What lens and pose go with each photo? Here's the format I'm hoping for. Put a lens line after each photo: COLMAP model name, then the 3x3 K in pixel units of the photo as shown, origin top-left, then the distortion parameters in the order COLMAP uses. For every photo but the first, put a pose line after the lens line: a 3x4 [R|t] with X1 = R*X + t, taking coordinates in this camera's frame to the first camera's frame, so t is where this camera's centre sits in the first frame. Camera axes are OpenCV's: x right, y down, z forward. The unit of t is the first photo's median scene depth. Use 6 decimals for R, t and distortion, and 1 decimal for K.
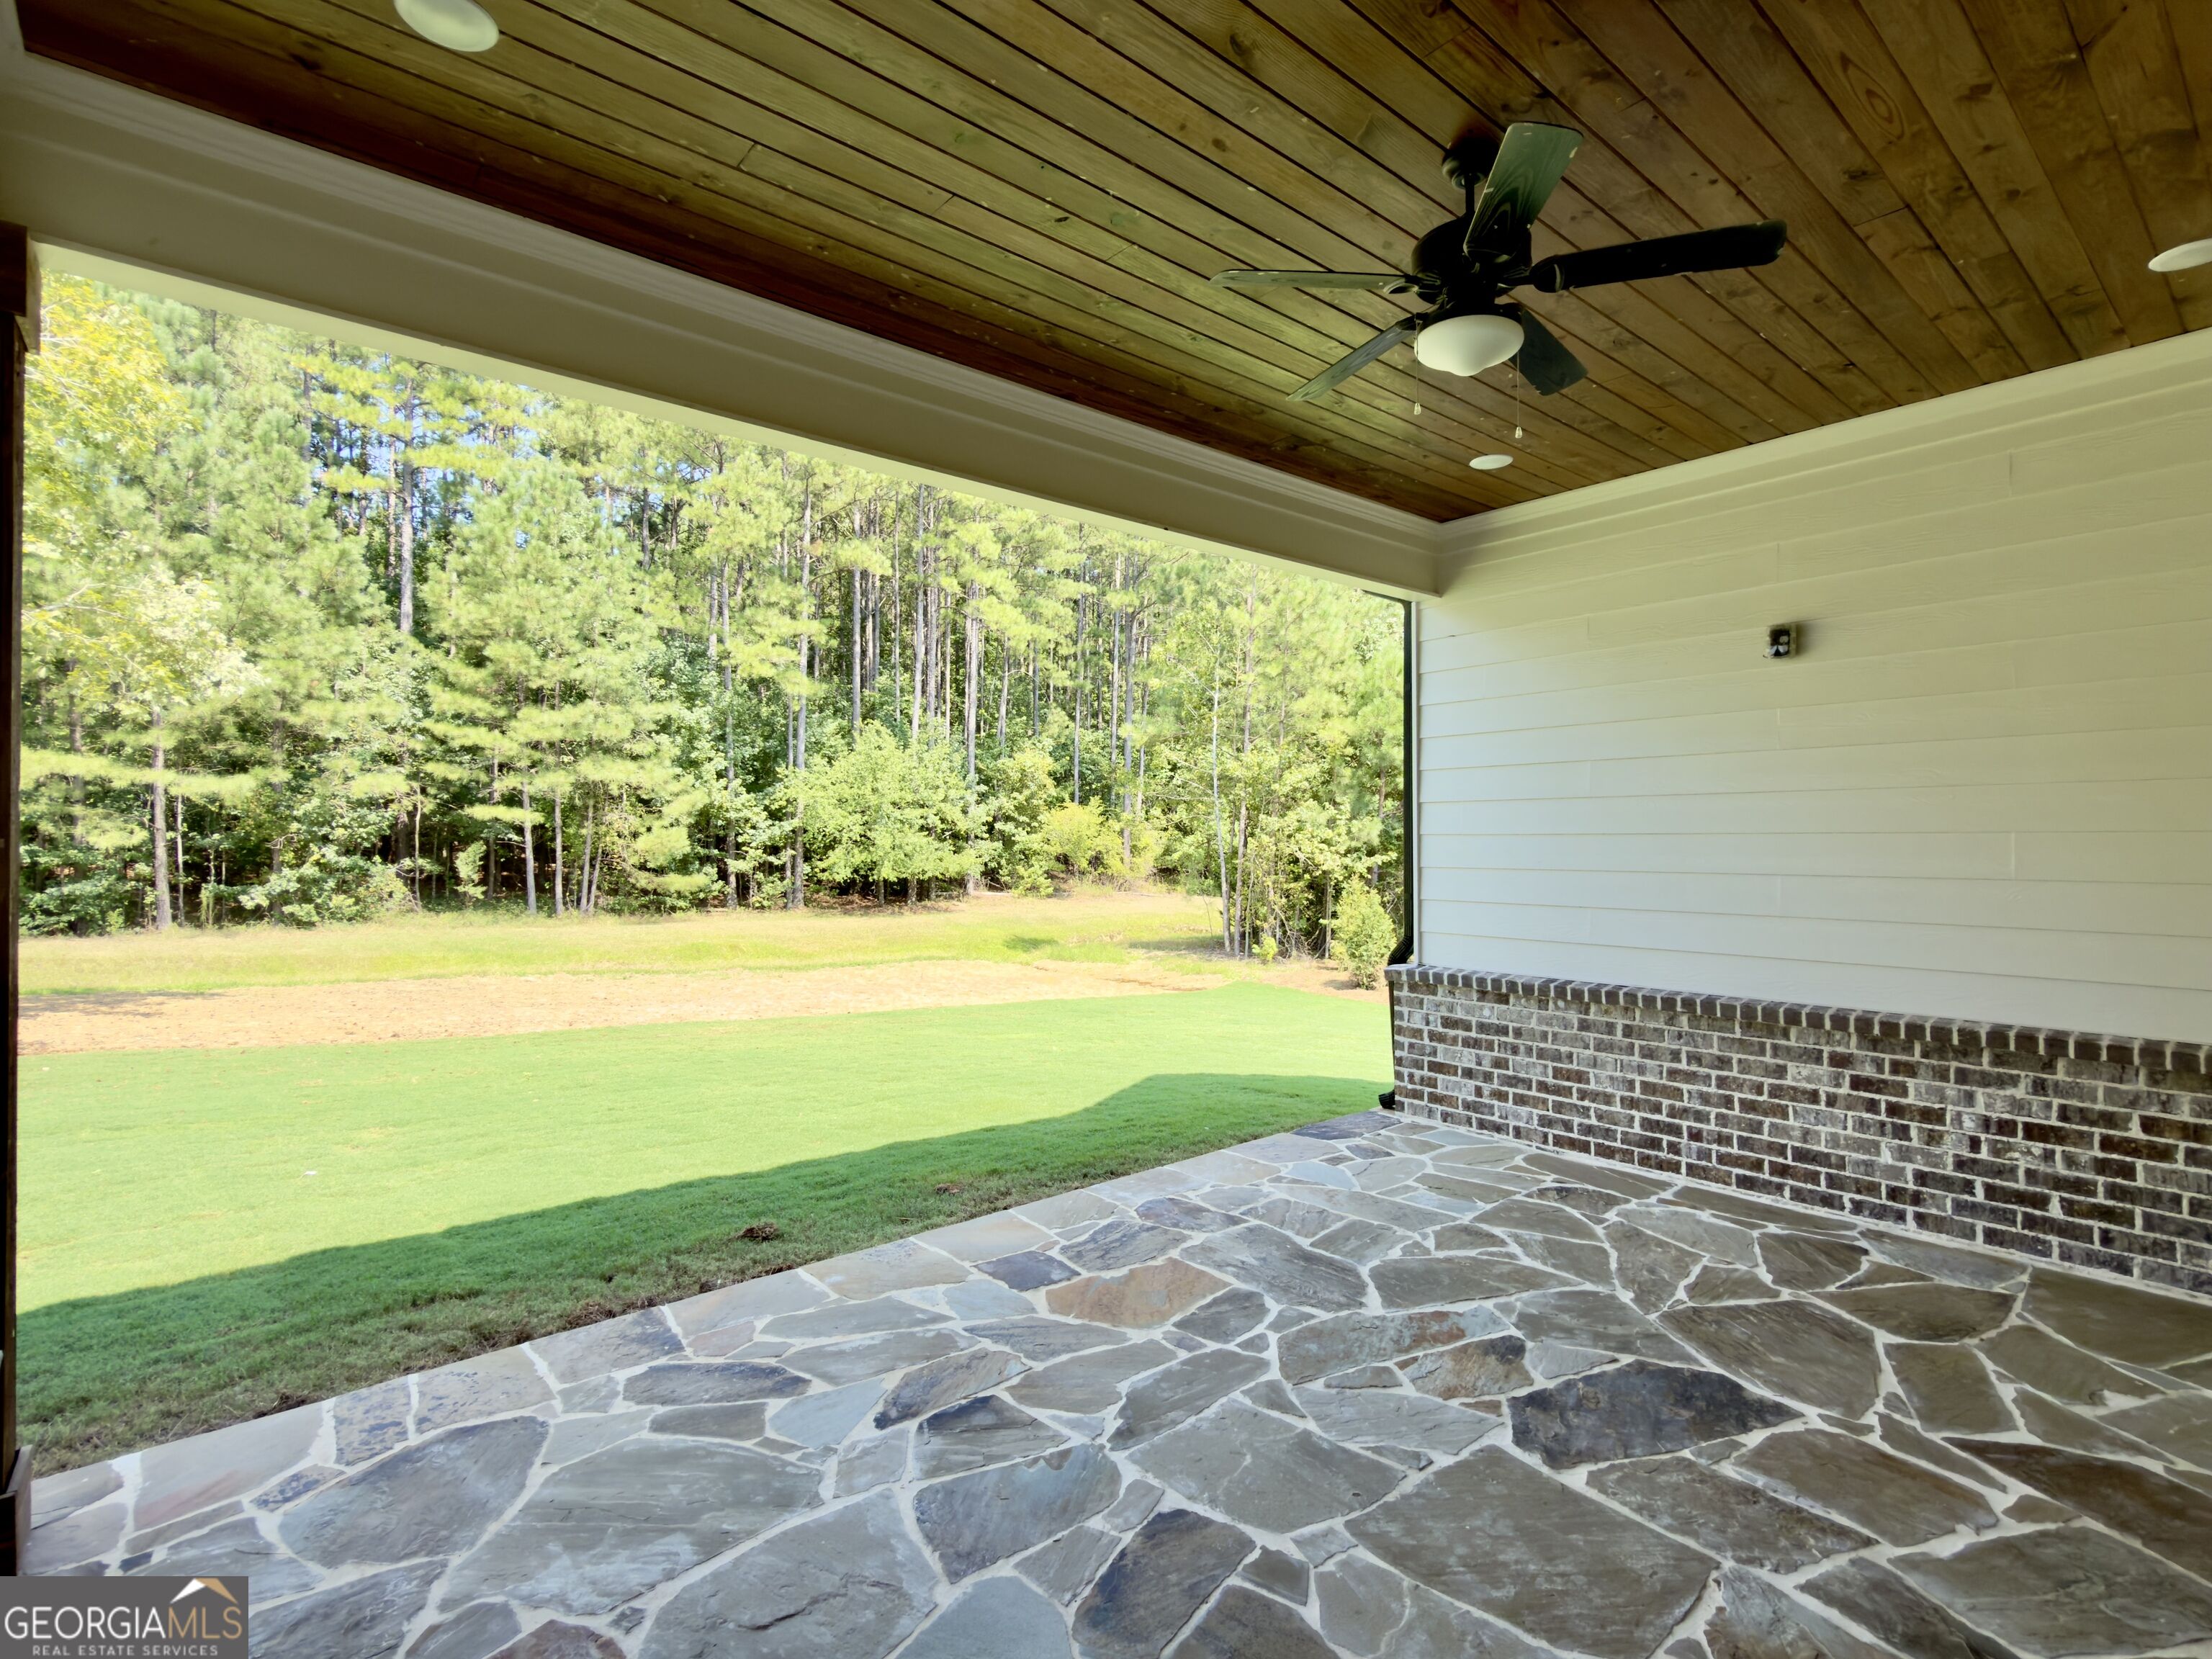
lens RADIAL K [[1068.5, 0, 1103.7], [0, 1068.5, 830.7], [0, 0, 1]] dist [-0.000633, -0.000921]
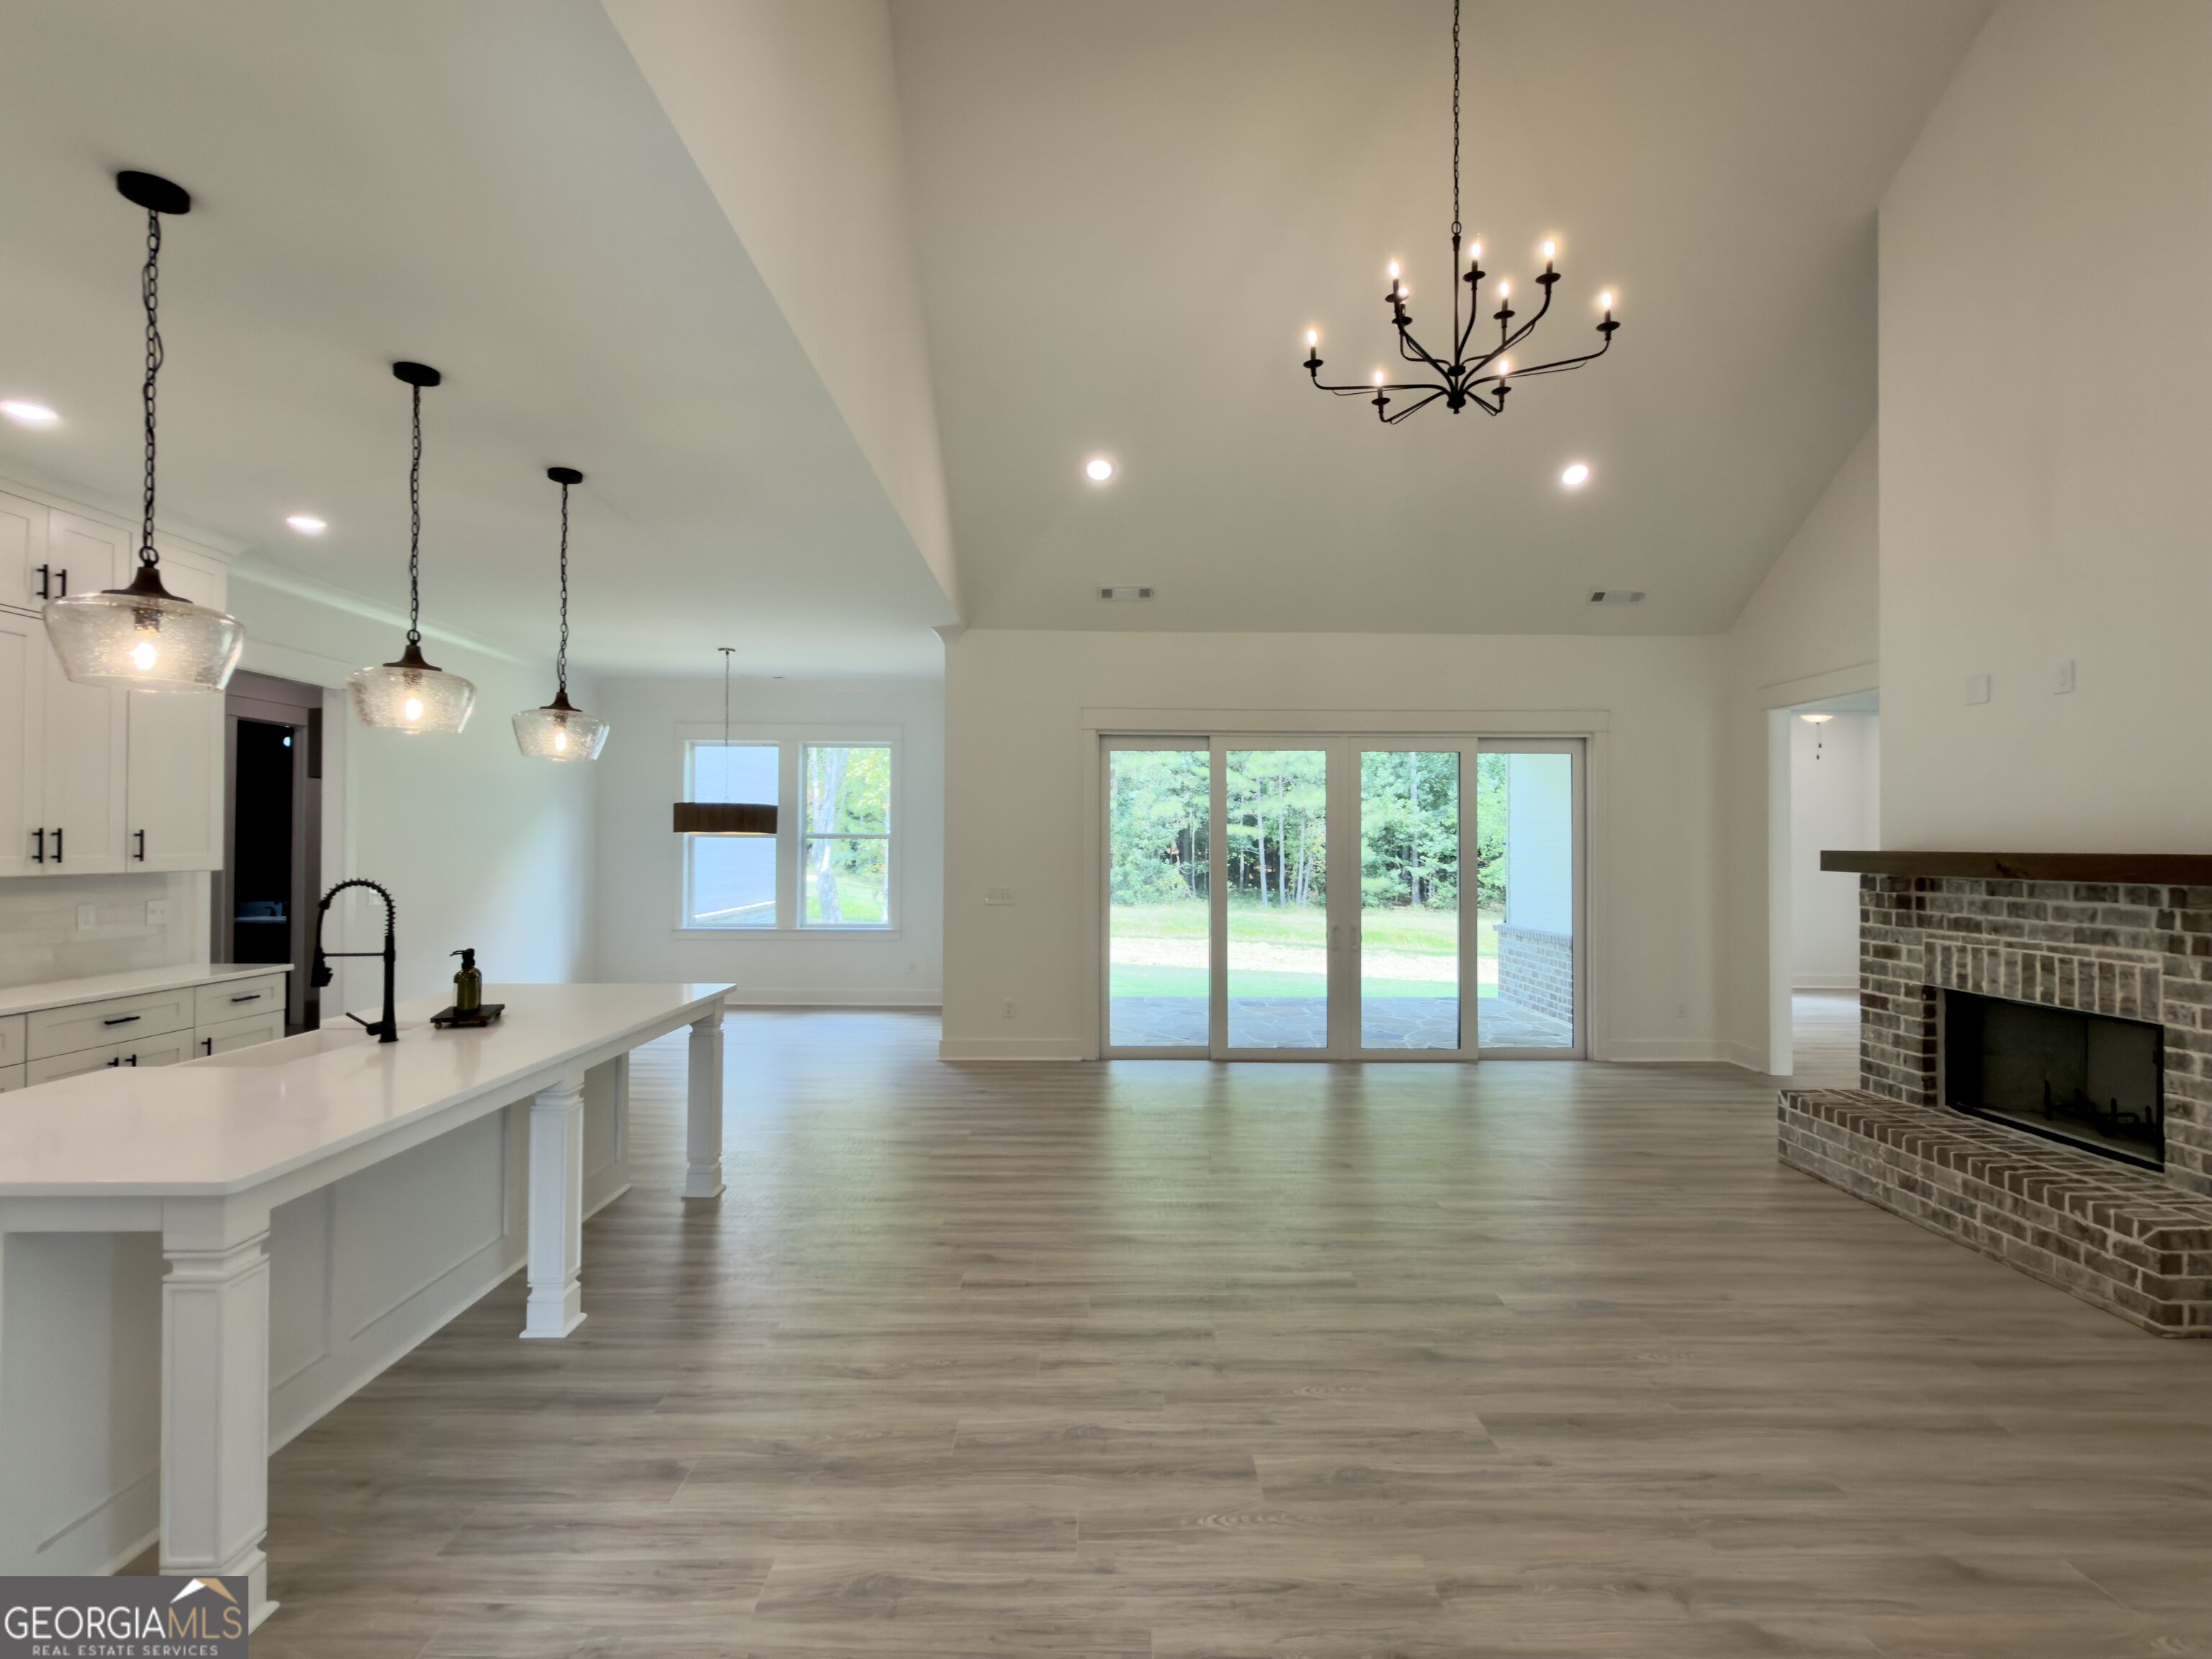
lens RADIAL K [[1068.5, 0, 1103.7], [0, 1068.5, 830.7], [0, 0, 1]] dist [-0.000633, -0.000921]
pose [[0.774712, -0.001502, -0.632313, 0.871780], [-0.003033, 0.999977, -0.006091, -0.030626], [0.632307, 0.006636, 0.774689, -0.917425]]
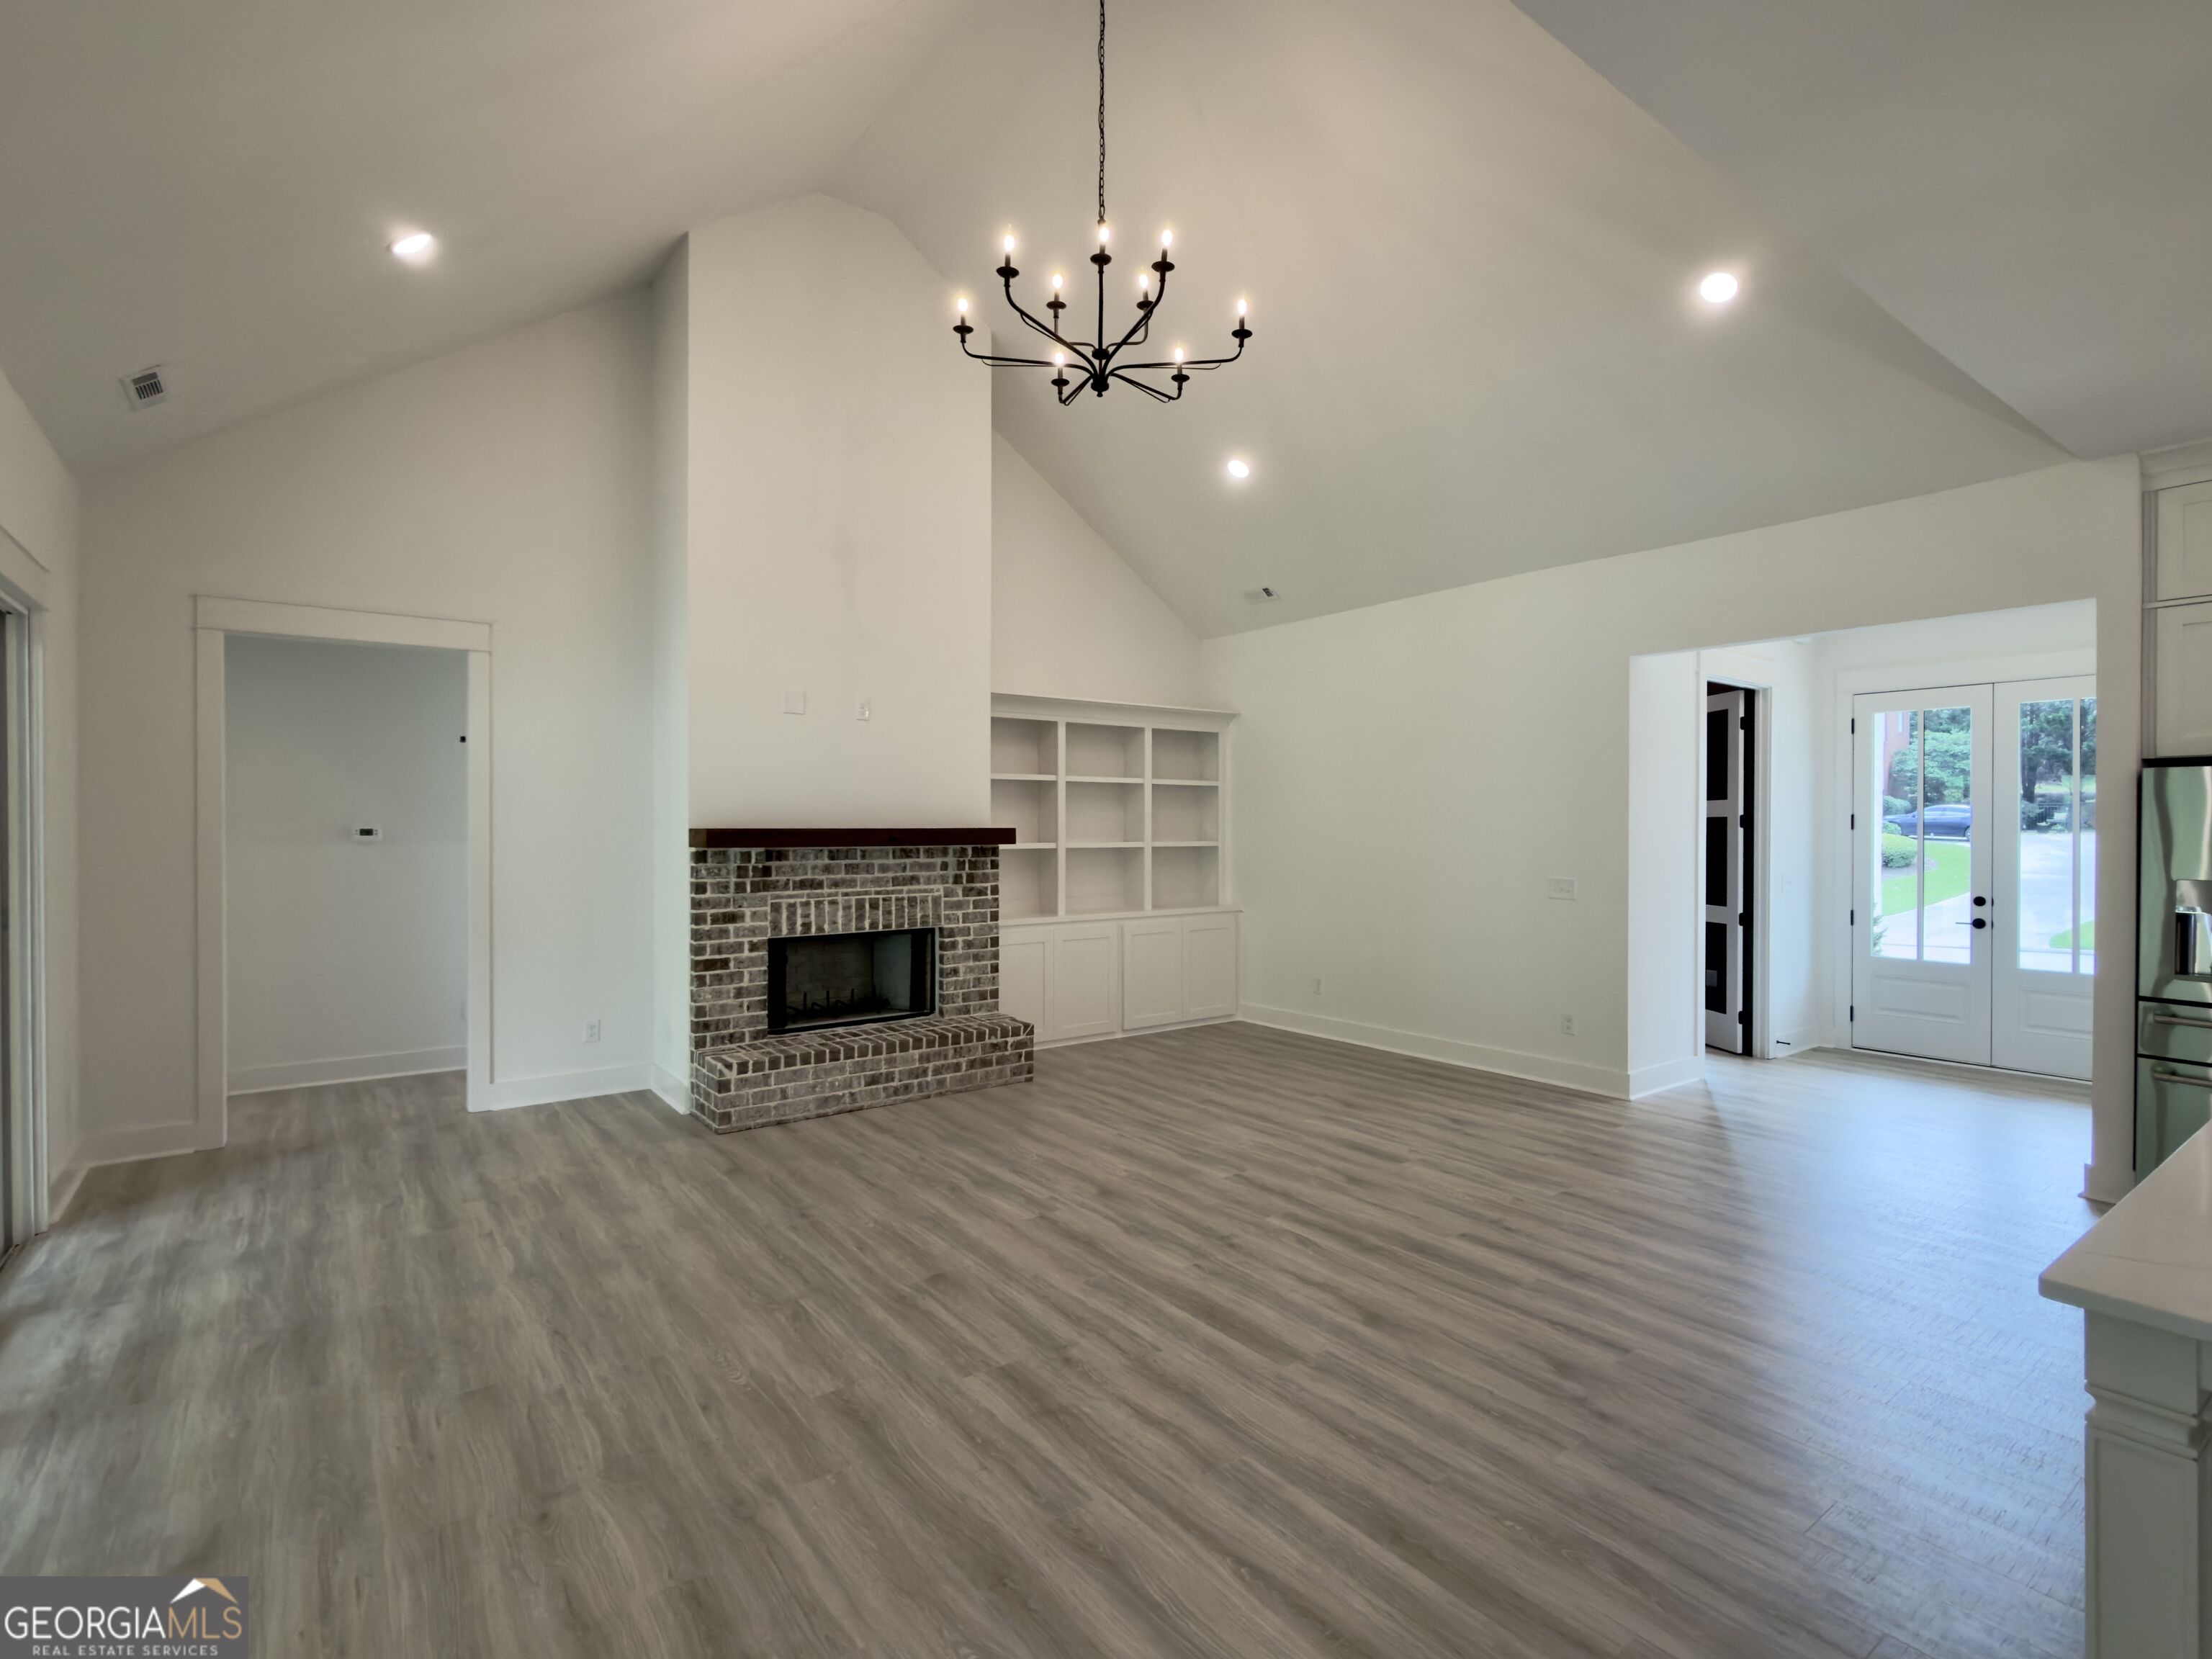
lens RADIAL K [[1068.5, 0, 1103.7], [0, 1068.5, 830.7], [0, 0, 1]] dist [-0.000633, -0.000921]
pose [[0.055394, -0.005006, 0.998452, -0.035298], [-0.006086, 0.999967, 0.005351, -0.026910], [-0.998446, -0.006373, 0.055362, -0.313786]]
